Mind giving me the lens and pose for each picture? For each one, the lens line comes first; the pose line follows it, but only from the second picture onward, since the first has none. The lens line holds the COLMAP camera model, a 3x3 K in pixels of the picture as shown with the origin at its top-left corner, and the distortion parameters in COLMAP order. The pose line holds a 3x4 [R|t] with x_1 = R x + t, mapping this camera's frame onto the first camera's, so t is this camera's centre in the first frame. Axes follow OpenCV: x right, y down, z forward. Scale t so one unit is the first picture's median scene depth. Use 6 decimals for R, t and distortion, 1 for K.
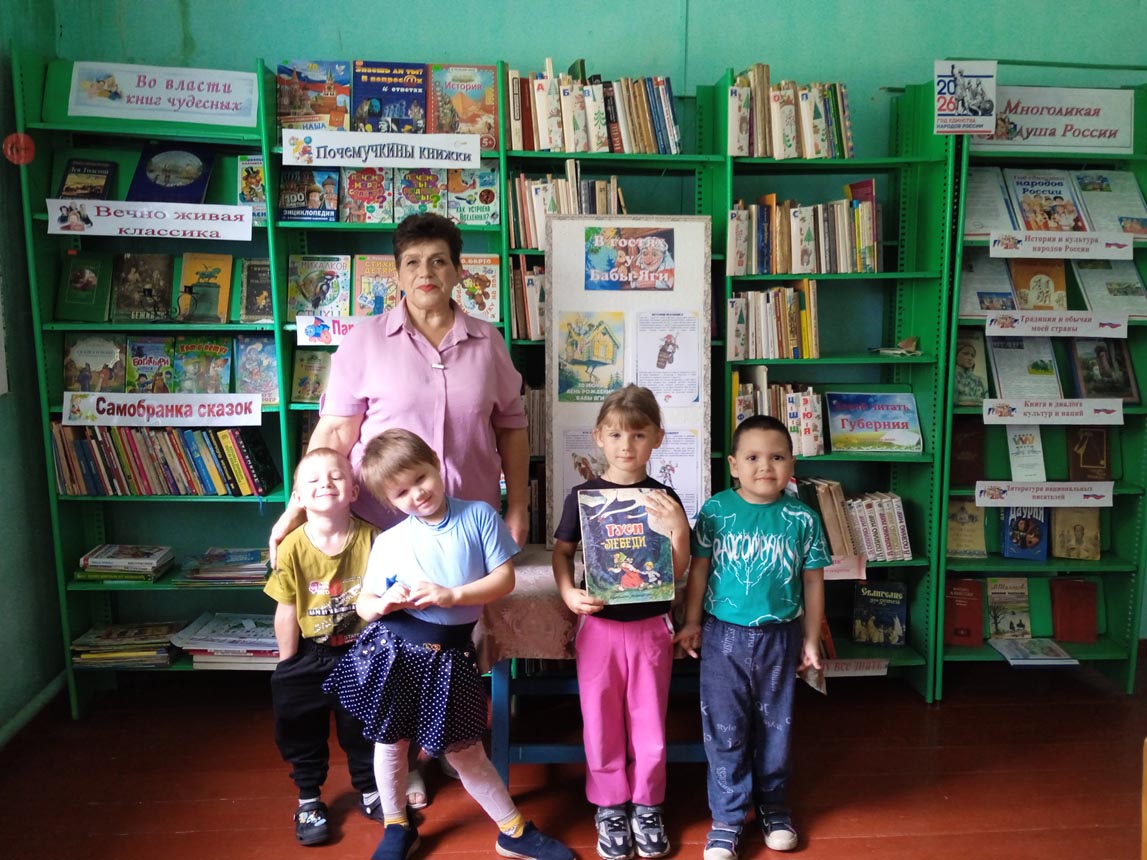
lens RADIAL K [[953.4, 0, 573.5], [0, 953.4, 430.0], [0, 0, 1]] dist [0.119380, -0.207759]
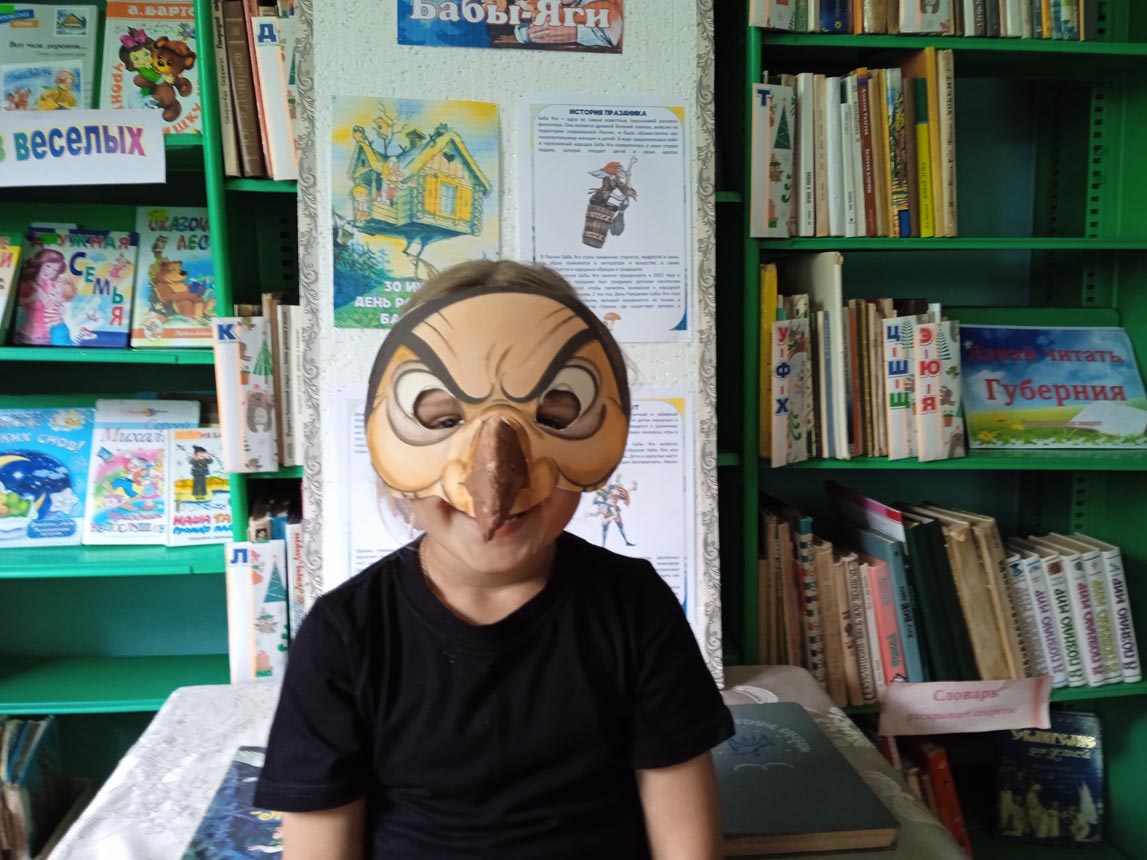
lens RADIAL K [[959.8, 0, 576.6], [0, 959.8, 429.0], [0, 0, 1]] dist [0.117290, -0.202108]
pose [[0.999179, -0.008041, 0.039717, 0.064991], [0.008307, 0.999944, -0.006546, 0.014796], [-0.039662, 0.006870, 0.999190, 0.569401]]
